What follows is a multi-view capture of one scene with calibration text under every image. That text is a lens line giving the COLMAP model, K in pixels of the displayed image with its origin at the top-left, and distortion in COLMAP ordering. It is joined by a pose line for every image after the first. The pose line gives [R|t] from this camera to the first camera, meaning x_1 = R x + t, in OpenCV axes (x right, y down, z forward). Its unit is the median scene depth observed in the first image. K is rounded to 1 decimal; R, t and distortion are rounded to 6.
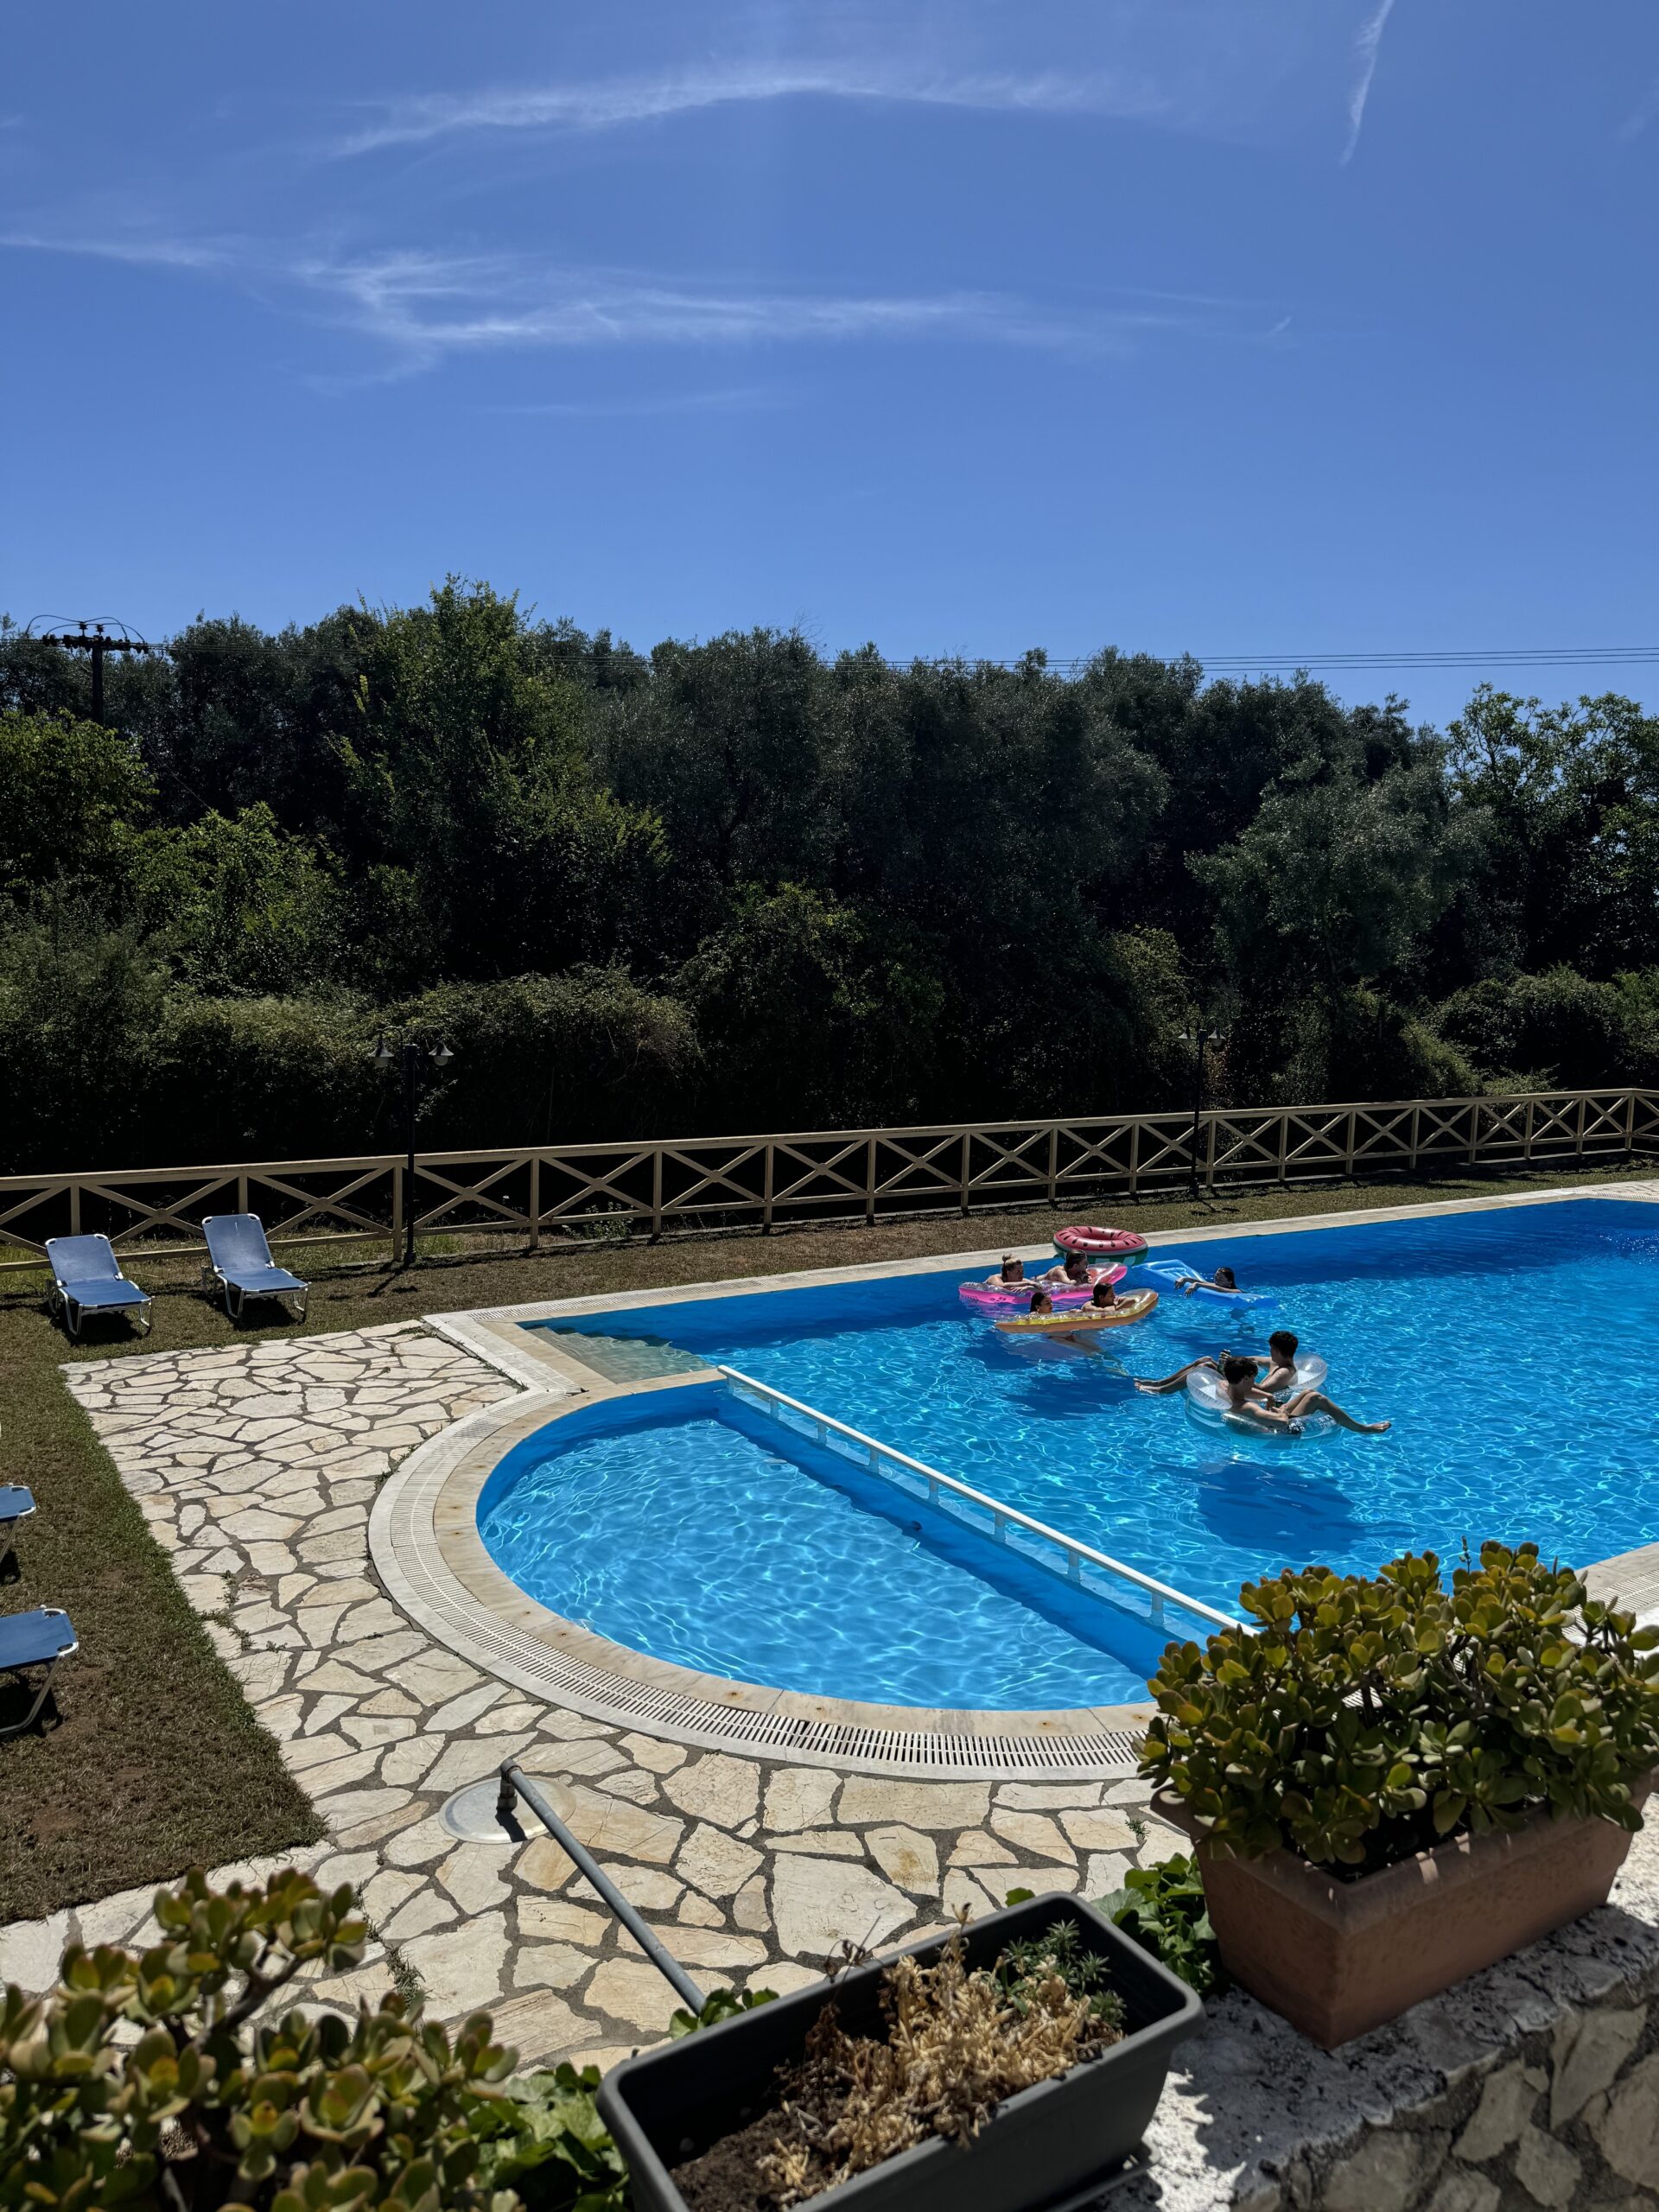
lens RADIAL K [[1458.9, 0, 840.0], [0, 1458.9, 1146.2], [0, 0, 1]] dist [0.039053, -0.120576]
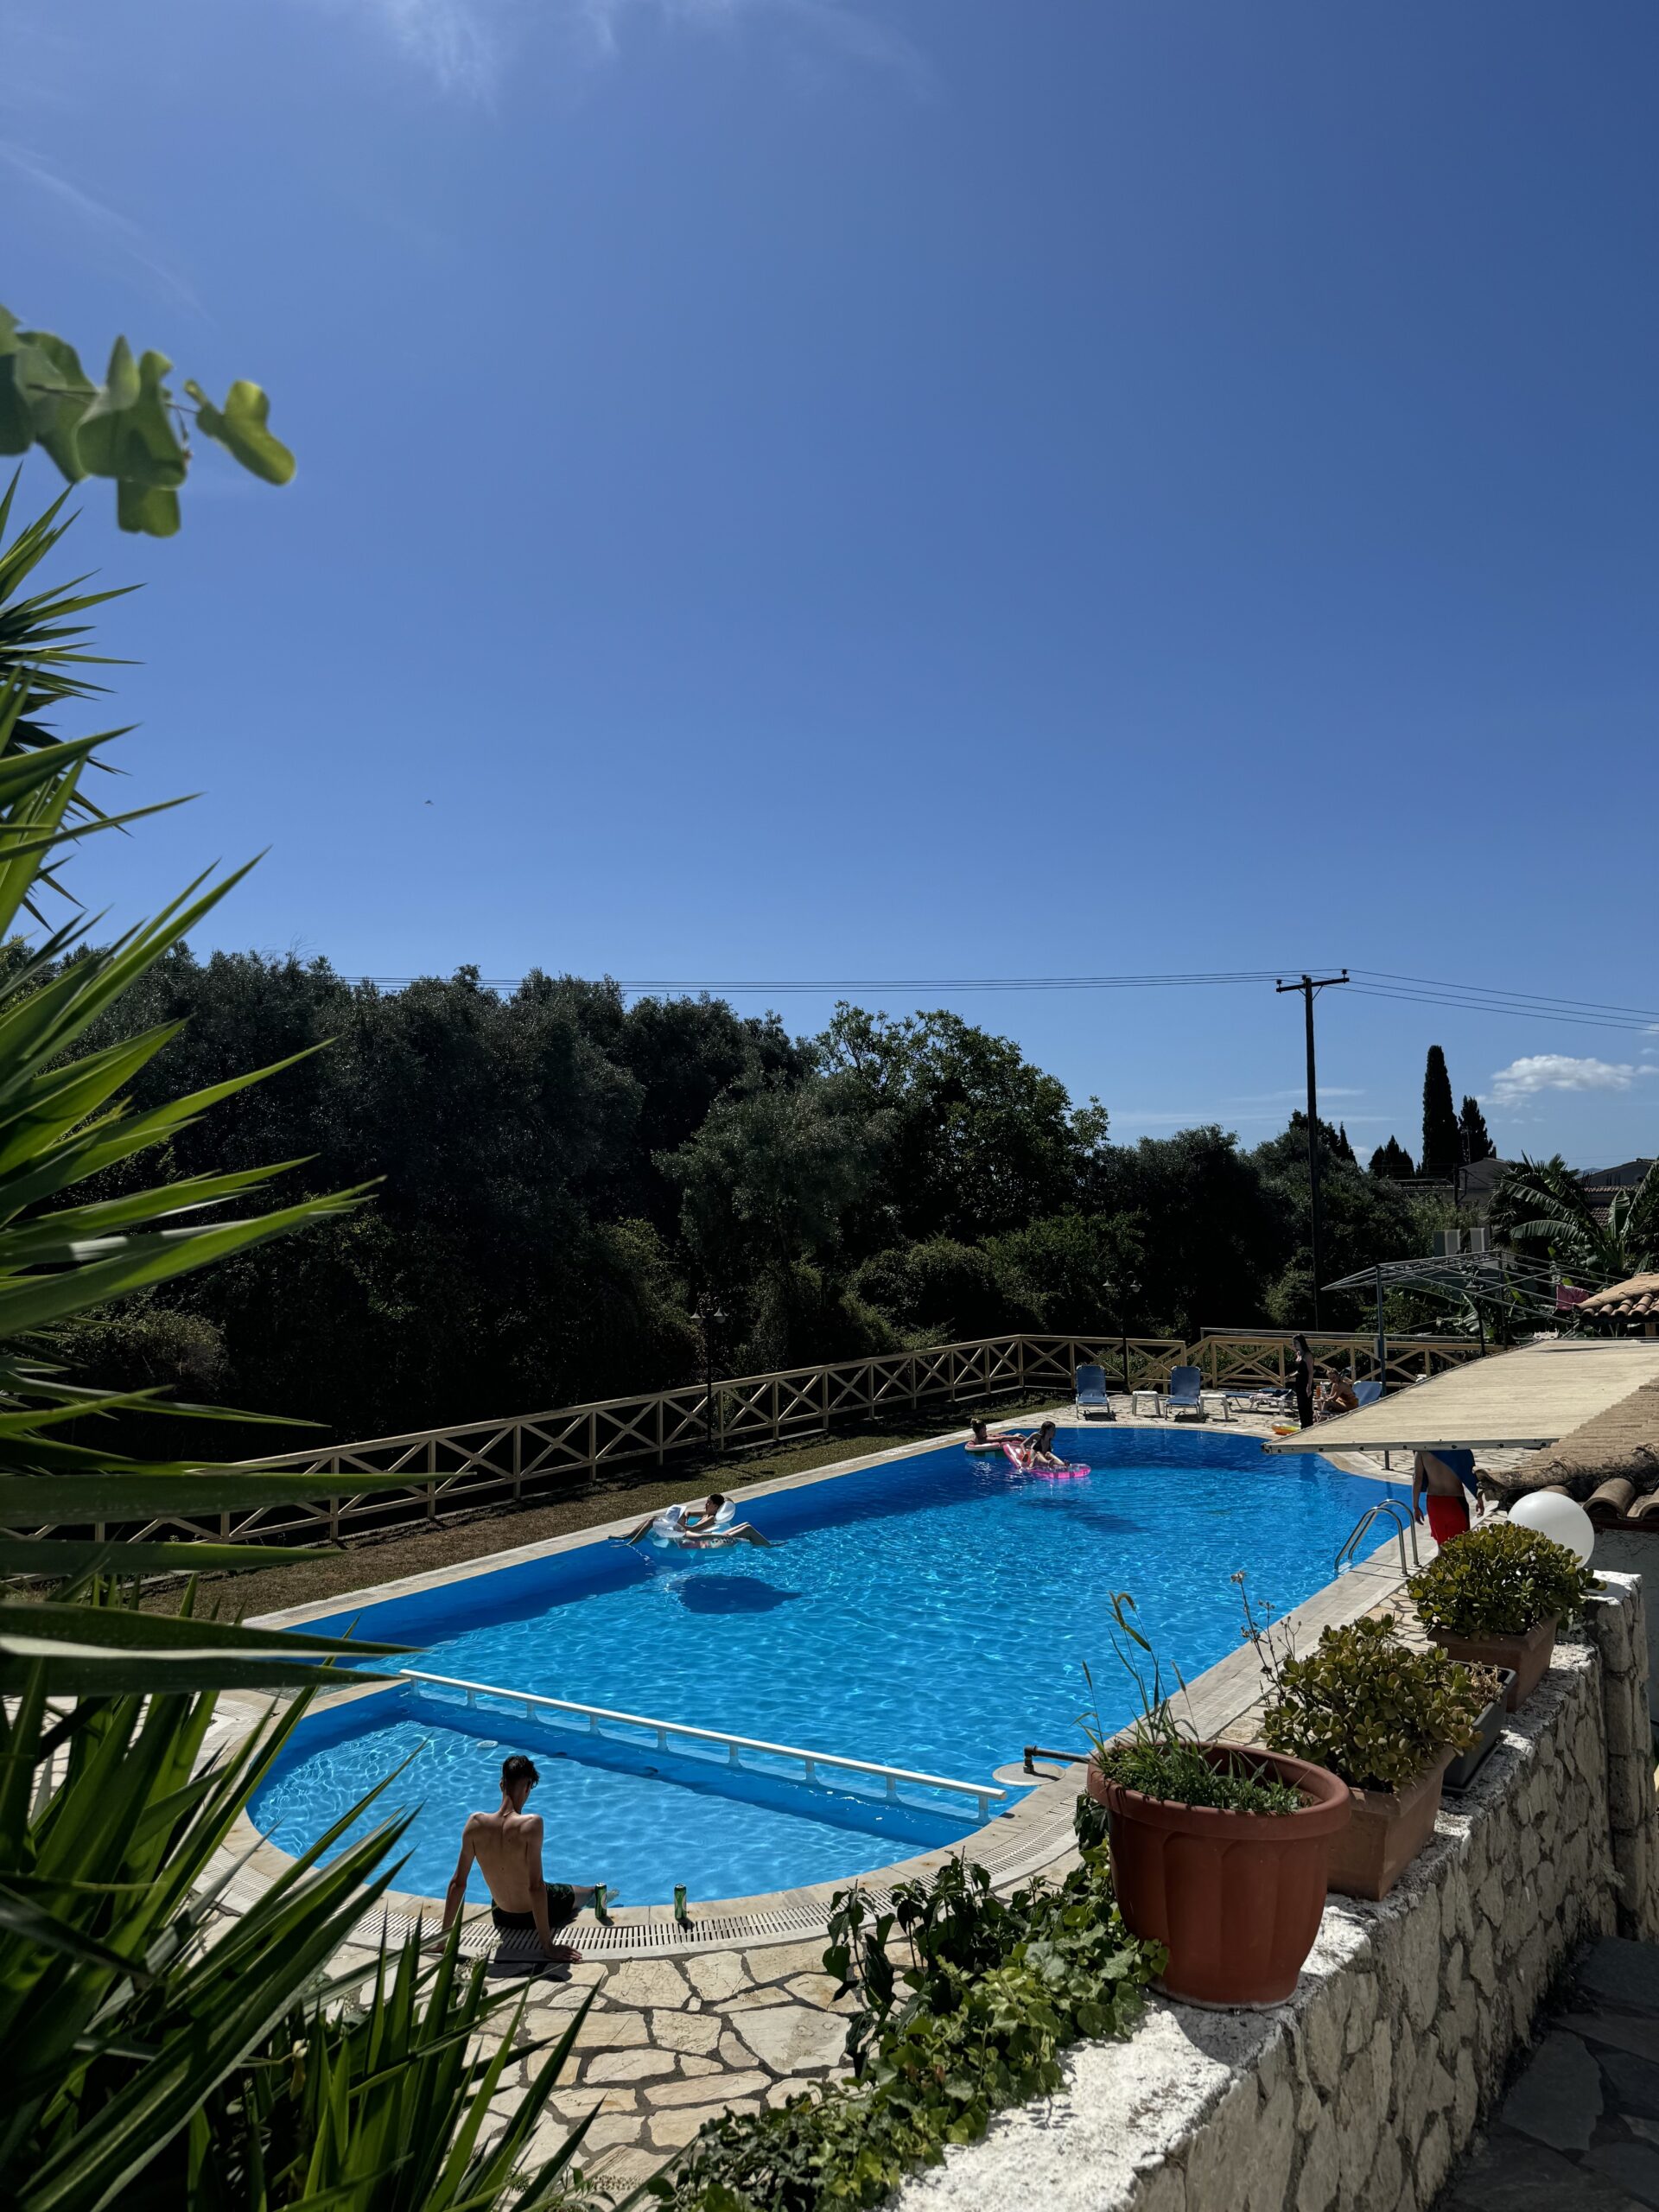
lens RADIAL K [[1506.9, 0, 821.7], [0, 1506.9, 1077.6], [0, 0, 1]] dist [0.225361, -0.316918]
pose [[0.907955, -0.006898, 0.419010, -0.138465], [0.106350, 0.970924, -0.214467, 0.007329], [-0.405347, 0.239288, 0.882289, -0.092185]]
